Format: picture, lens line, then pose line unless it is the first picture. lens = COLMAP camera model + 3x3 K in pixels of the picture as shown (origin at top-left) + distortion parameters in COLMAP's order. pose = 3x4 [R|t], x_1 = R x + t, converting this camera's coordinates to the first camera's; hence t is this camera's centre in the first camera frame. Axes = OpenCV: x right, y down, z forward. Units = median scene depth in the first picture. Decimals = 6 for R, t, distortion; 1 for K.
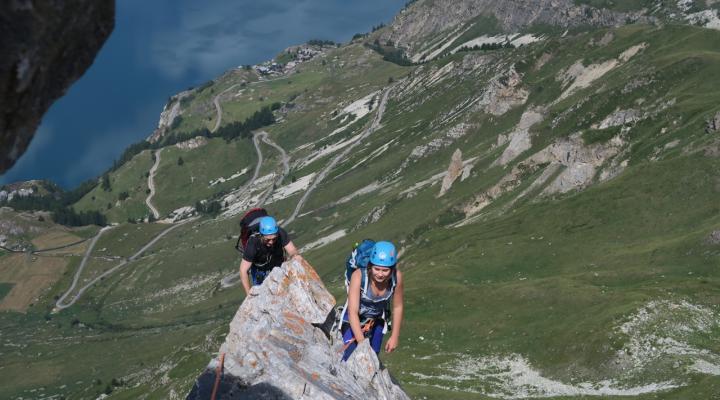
lens RADIAL K [[1129.0, 0, 360.9], [0, 1129.0, 182.0], [0, 0, 1]] dist [0.002453, -0.046779]
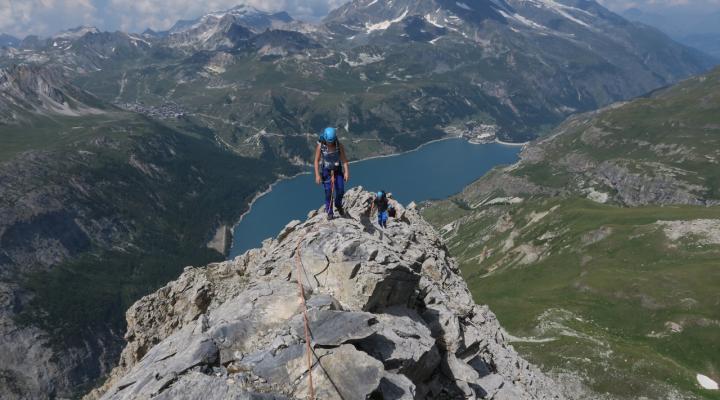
lens RADIAL K [[672.1, 0, 360.0], [0, 672.1, 200.0], [0, 0, 1]] dist [0.002742, -0.003715]
pose [[0.984322, -0.006002, -0.176278, 0.074694], [0.002564, 0.999802, -0.019723, -0.104706], [0.176362, 0.018962, 0.984143, -0.575554]]
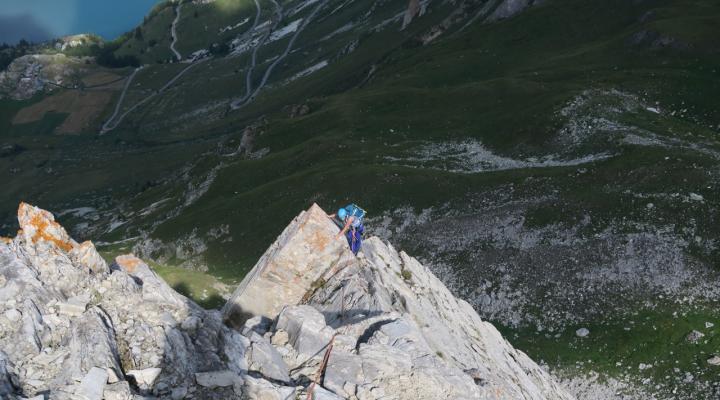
lens RADIAL K [[672.1, 0, 360.0], [0, 672.1, 200.0], [0, 0, 1]] dist [0.002742, -0.003715]
pose [[0.999363, -0.028840, 0.021009, 0.002342], [0.025616, 0.989790, 0.140209, 0.093853], [-0.024838, -0.139582, 0.989899, 0.238439]]
